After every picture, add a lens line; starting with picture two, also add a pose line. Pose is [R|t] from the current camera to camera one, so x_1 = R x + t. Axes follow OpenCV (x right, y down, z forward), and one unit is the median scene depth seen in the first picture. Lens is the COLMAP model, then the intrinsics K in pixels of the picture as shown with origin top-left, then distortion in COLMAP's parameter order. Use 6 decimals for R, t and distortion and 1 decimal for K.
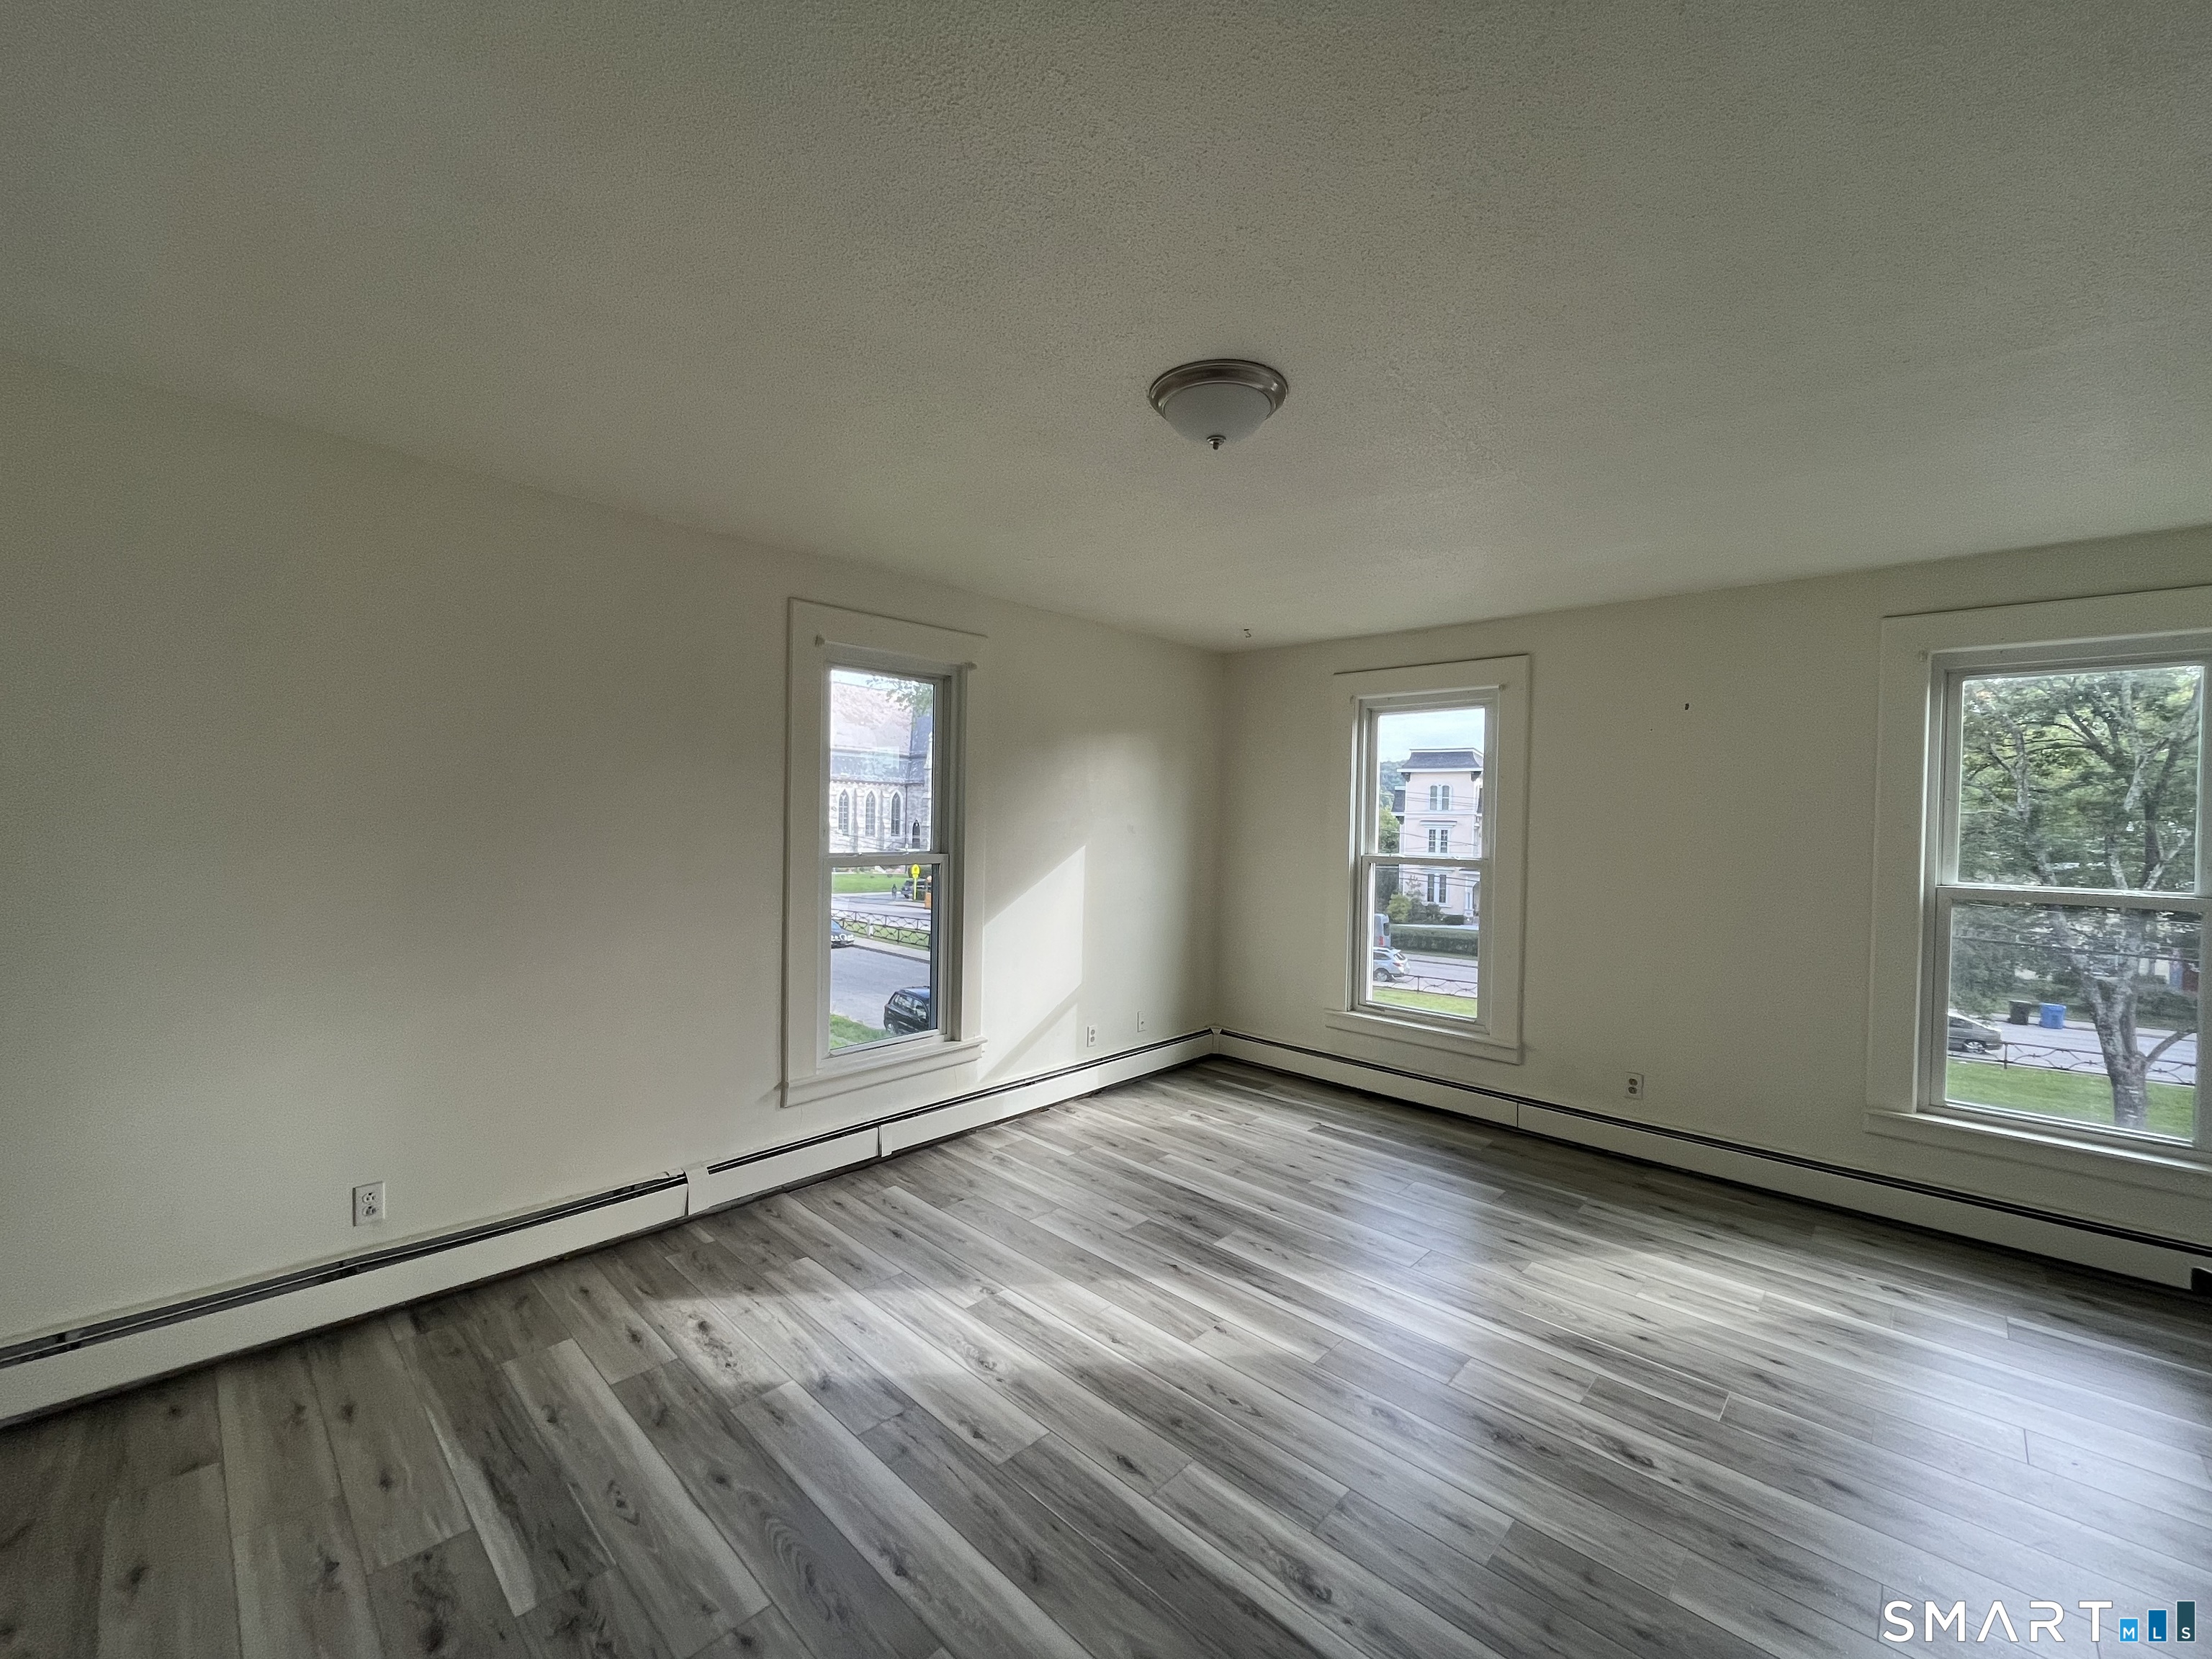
lens RADIAL K [[891.6, 0, 1101.5], [0, 891.6, 834.3], [0, 0, 1]] dist [-0.006861, -0.000253]
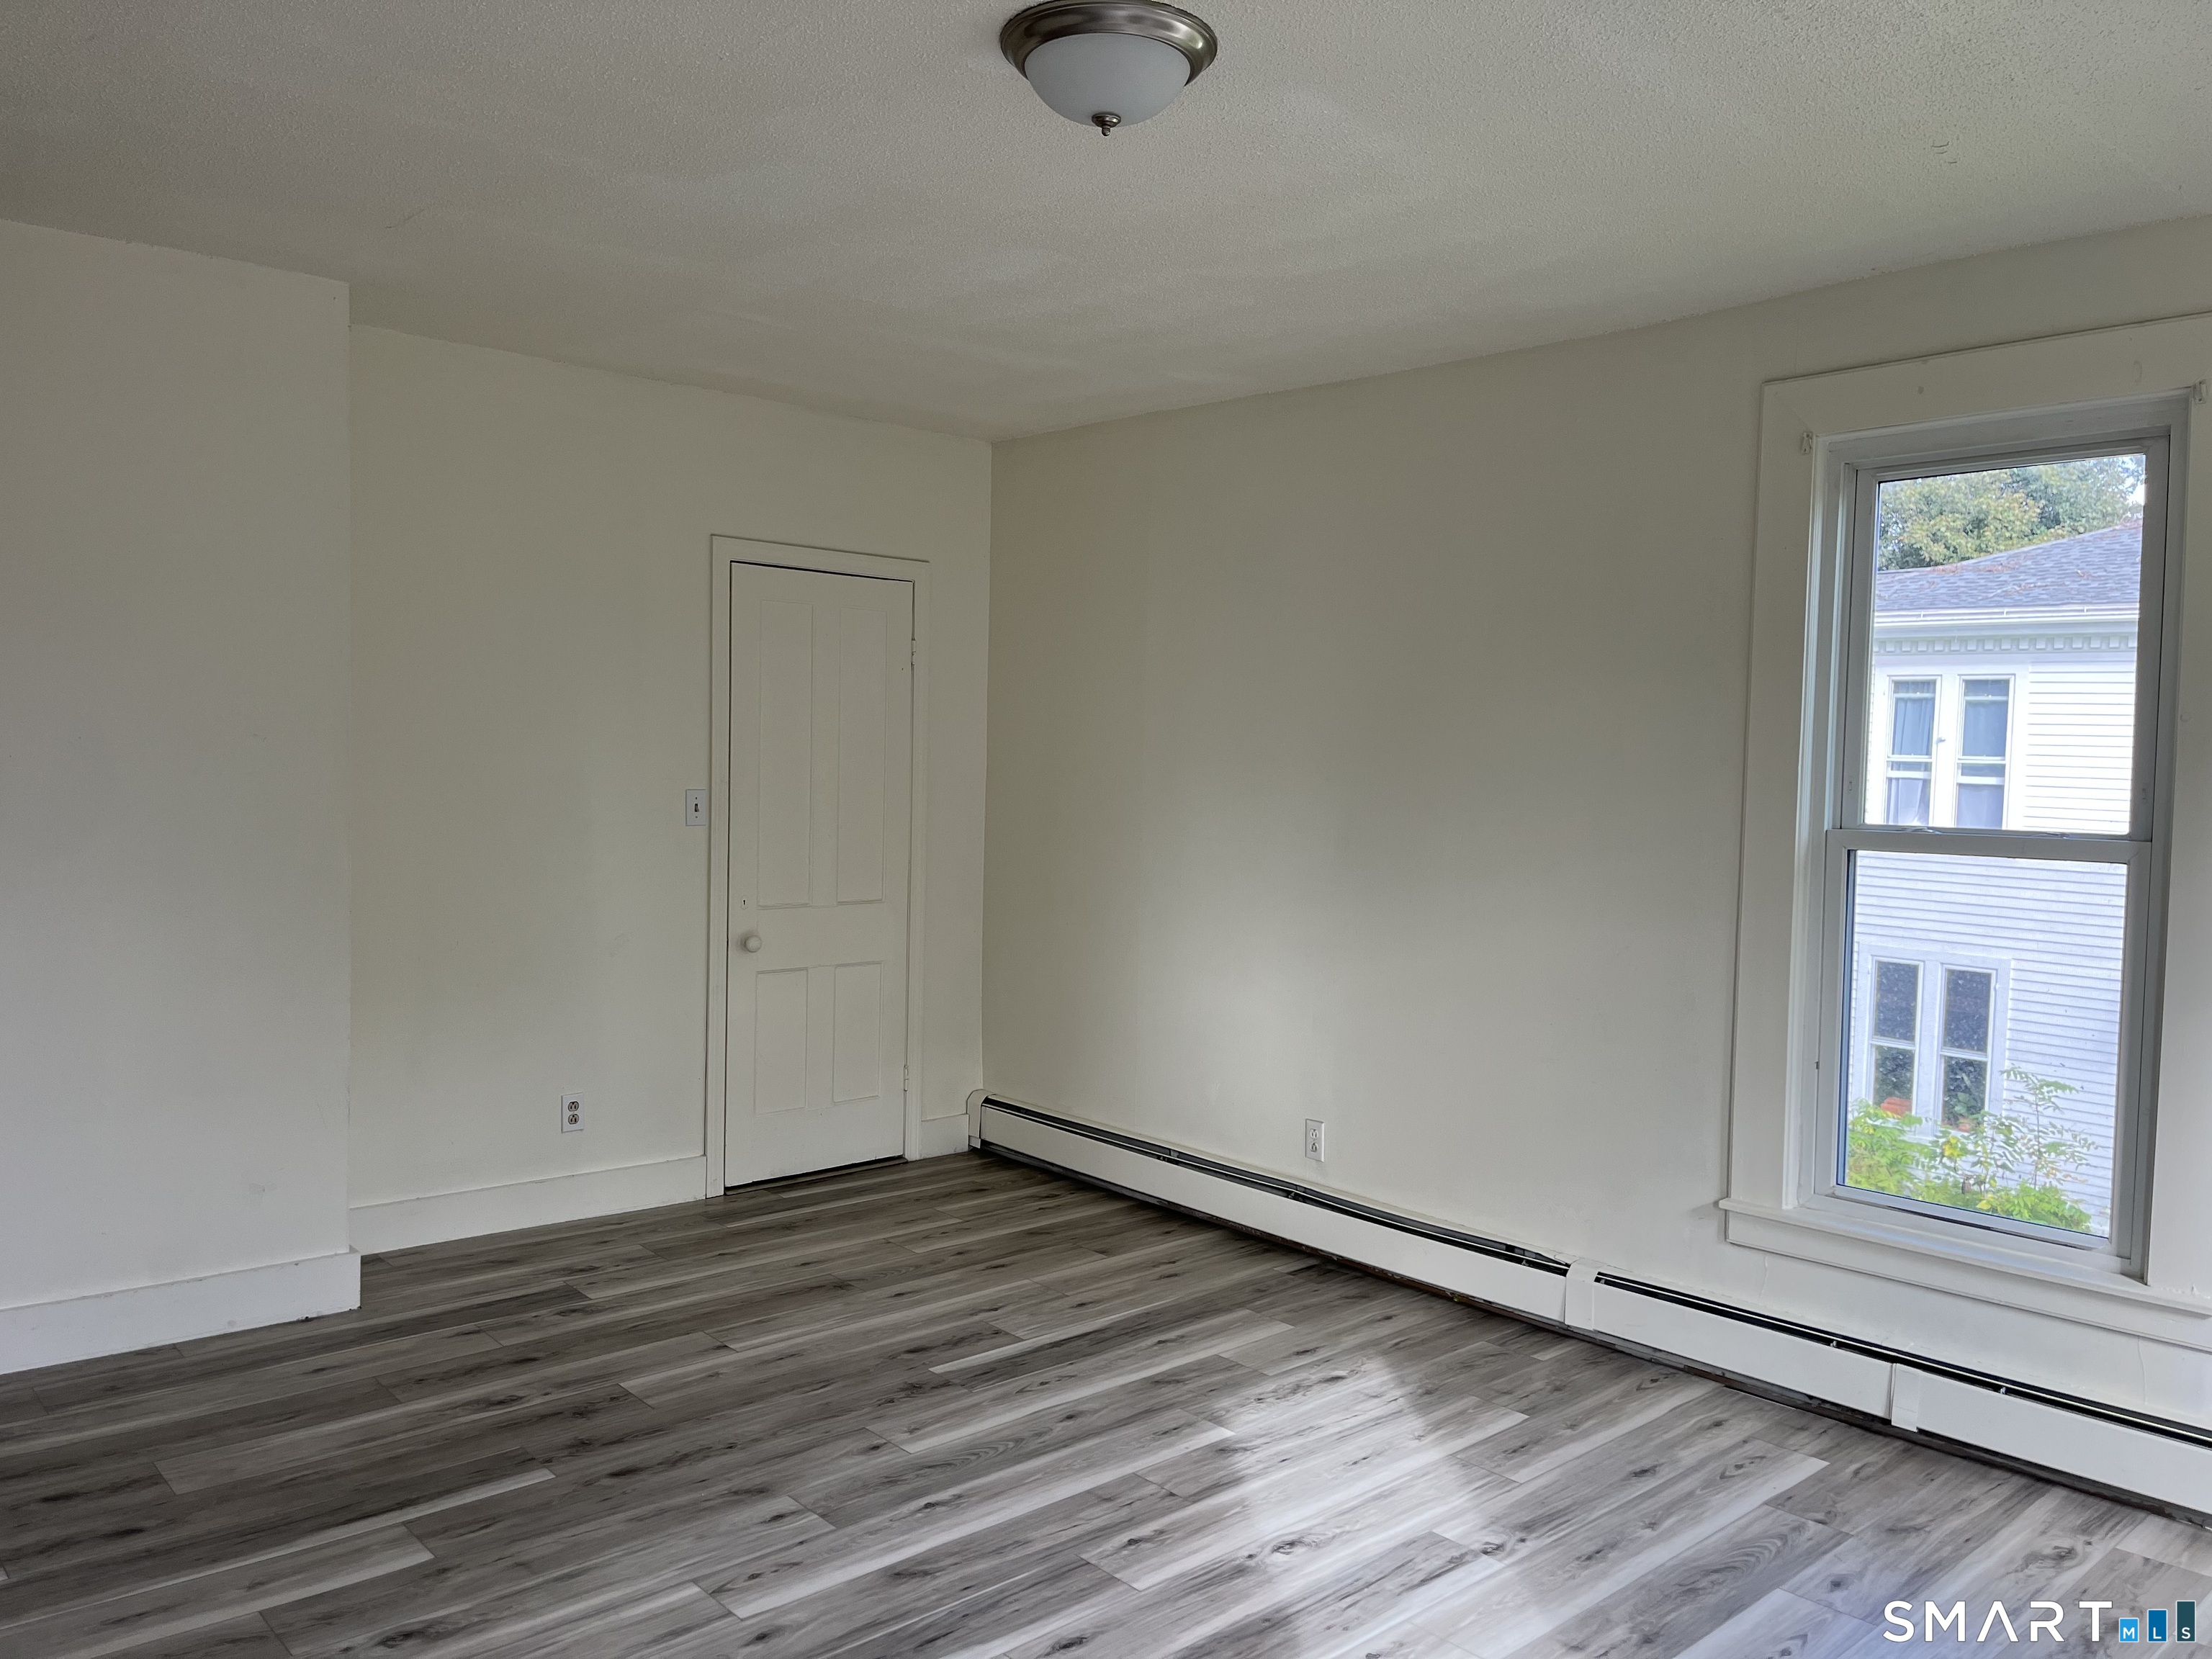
lens RADIAL K [[1681.4, 0, 1106.0], [0, 1681.4, 829.5], [0, 0, 1]] dist [0.002374, 0.001000]
pose [[-0.080047, 0.017862, -0.996631, 1.056113], [-0.048915, 0.998564, 0.021826, 0.035497], [0.995590, 0.050498, -0.079058, 0.877461]]
